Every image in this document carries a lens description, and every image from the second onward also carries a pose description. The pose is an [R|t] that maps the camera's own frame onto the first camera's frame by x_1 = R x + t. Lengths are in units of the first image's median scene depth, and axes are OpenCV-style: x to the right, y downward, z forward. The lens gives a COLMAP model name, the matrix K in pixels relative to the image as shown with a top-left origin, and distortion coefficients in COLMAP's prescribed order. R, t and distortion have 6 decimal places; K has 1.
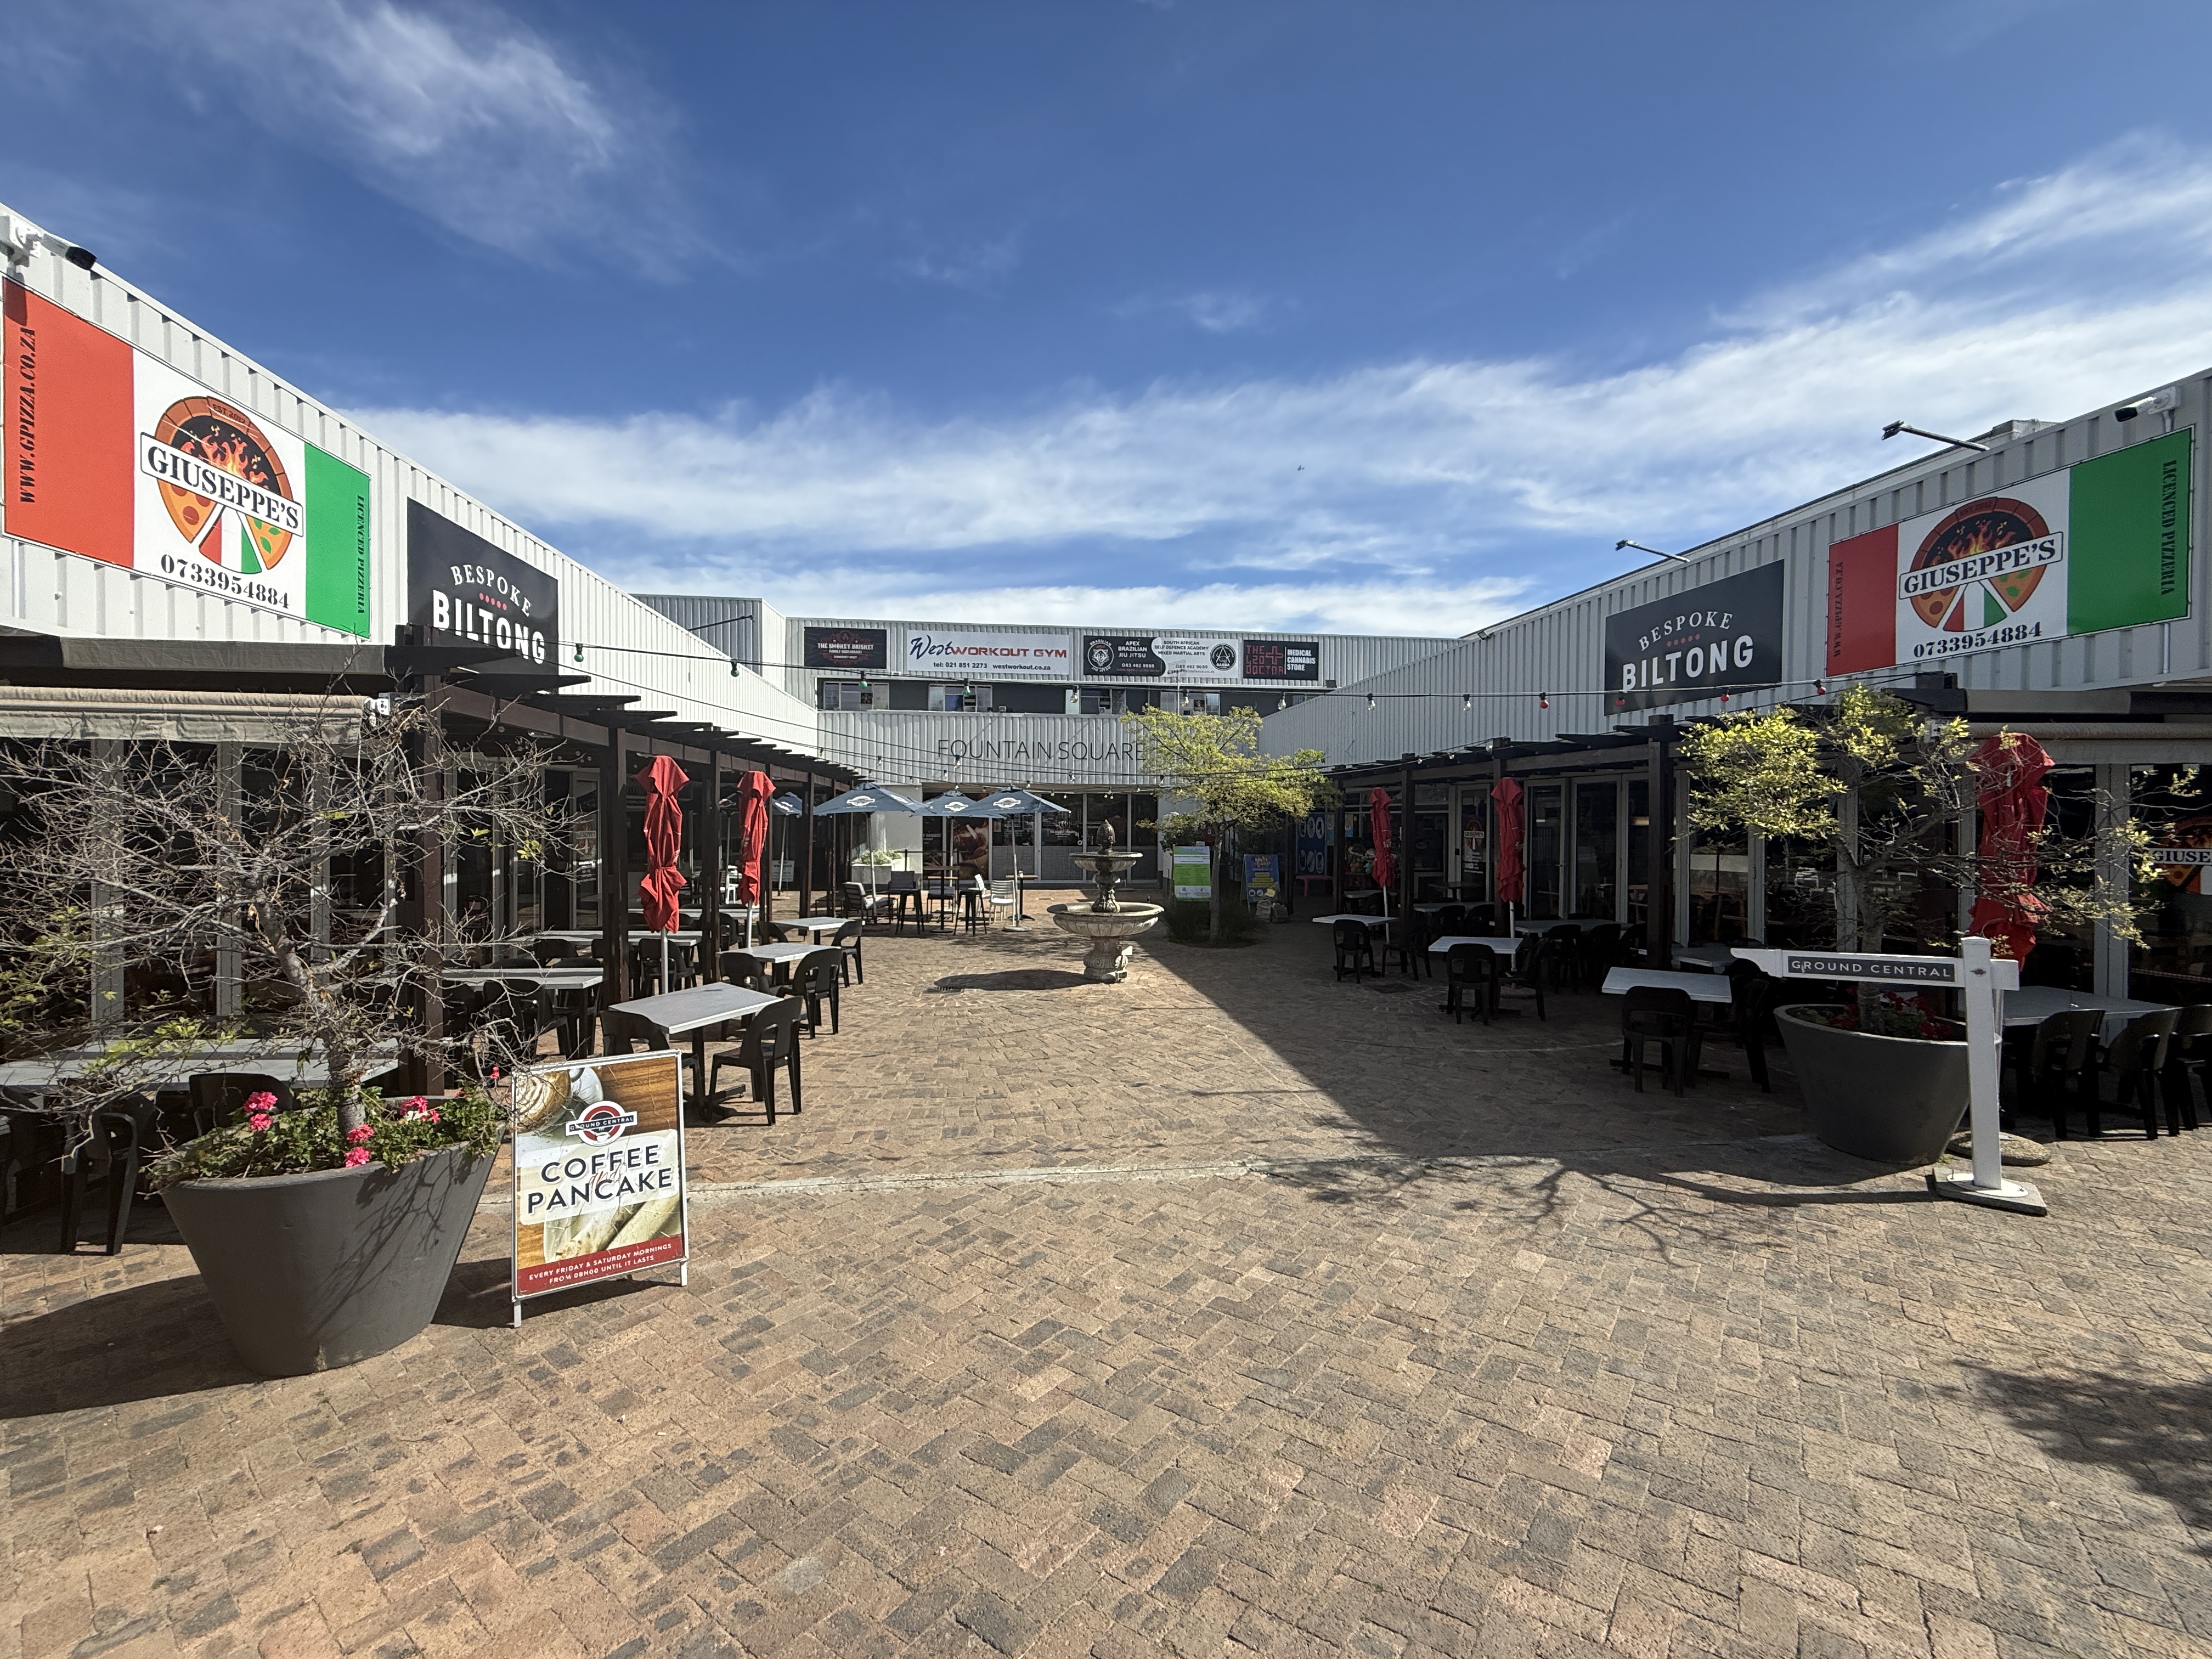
lens RADIAL K [[883.2, 0, 1087.9], [0, 883.2, 846.6], [0, 0, 1]] dist [0.000164, -0.000047]
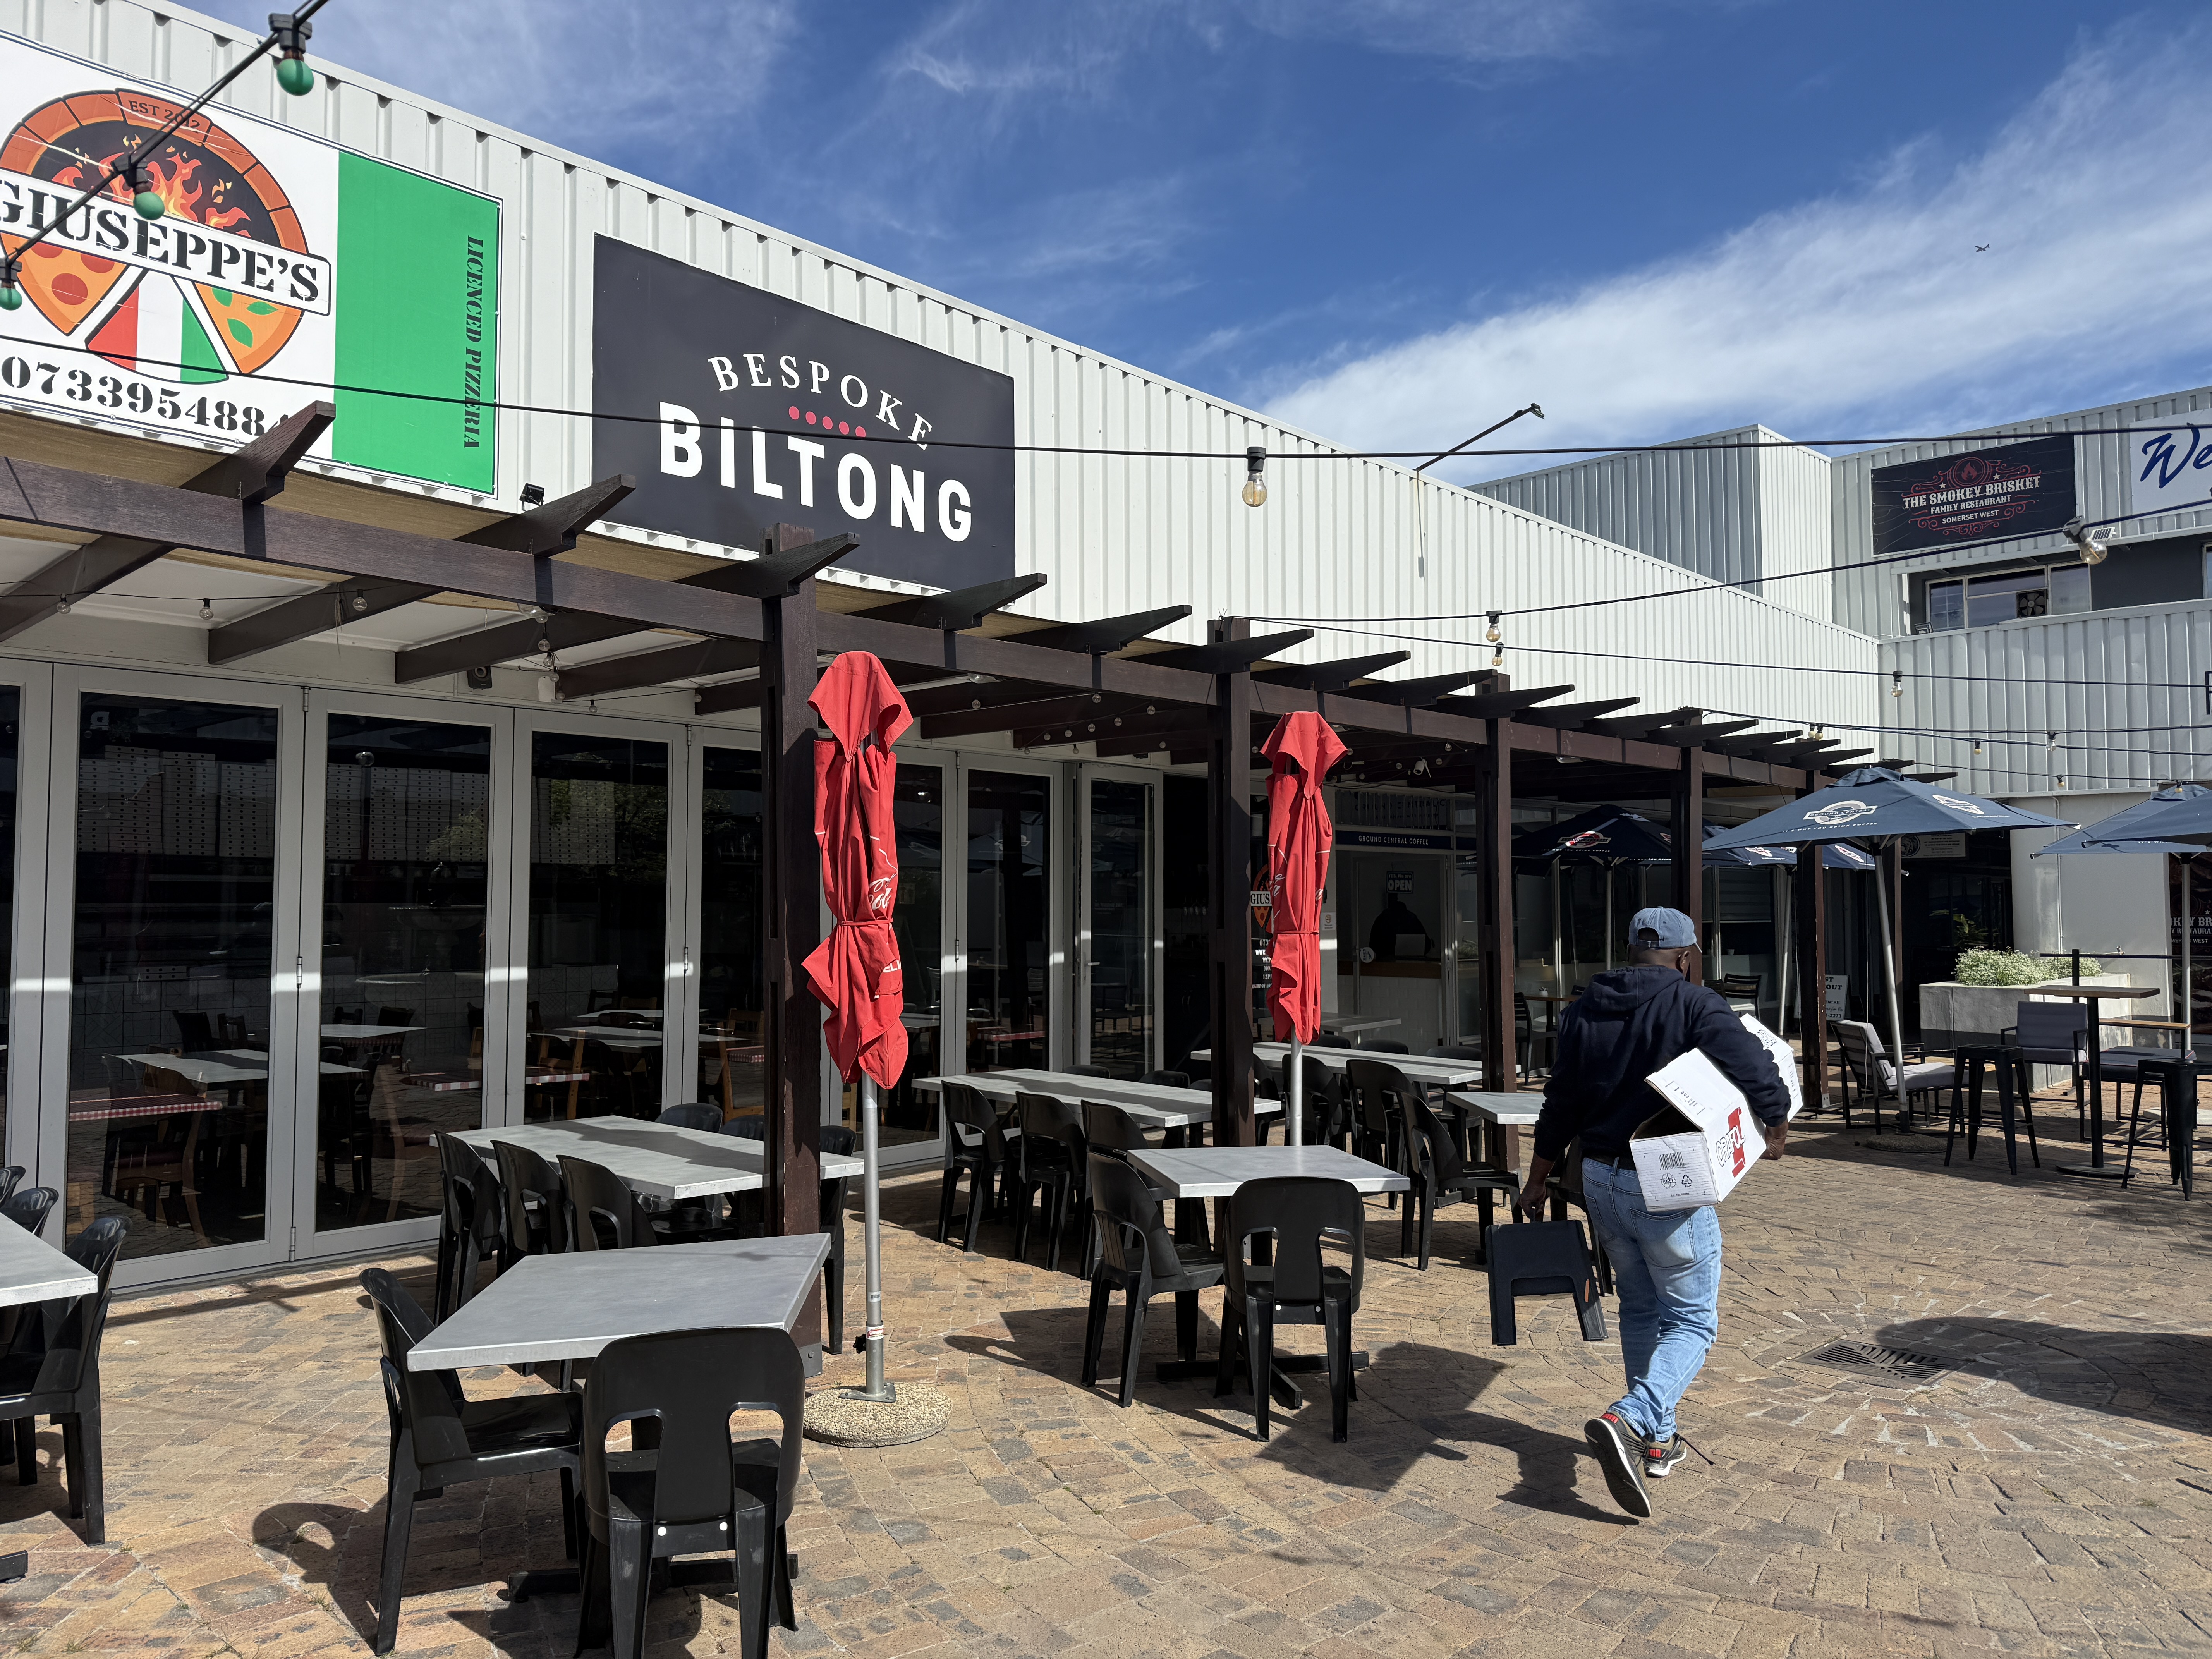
lens RADIAL K [[1562.2, 0, 1103.7], [0, 1562.2, 859.0], [0, 0, 1]] dist [0.011555, -0.021292]
pose [[0.640744, -0.033141, -0.767039, 0.049626], [-0.020637, 0.997963, -0.060357, 0.012177], [0.767477, 0.054503, 0.638756, 0.215658]]
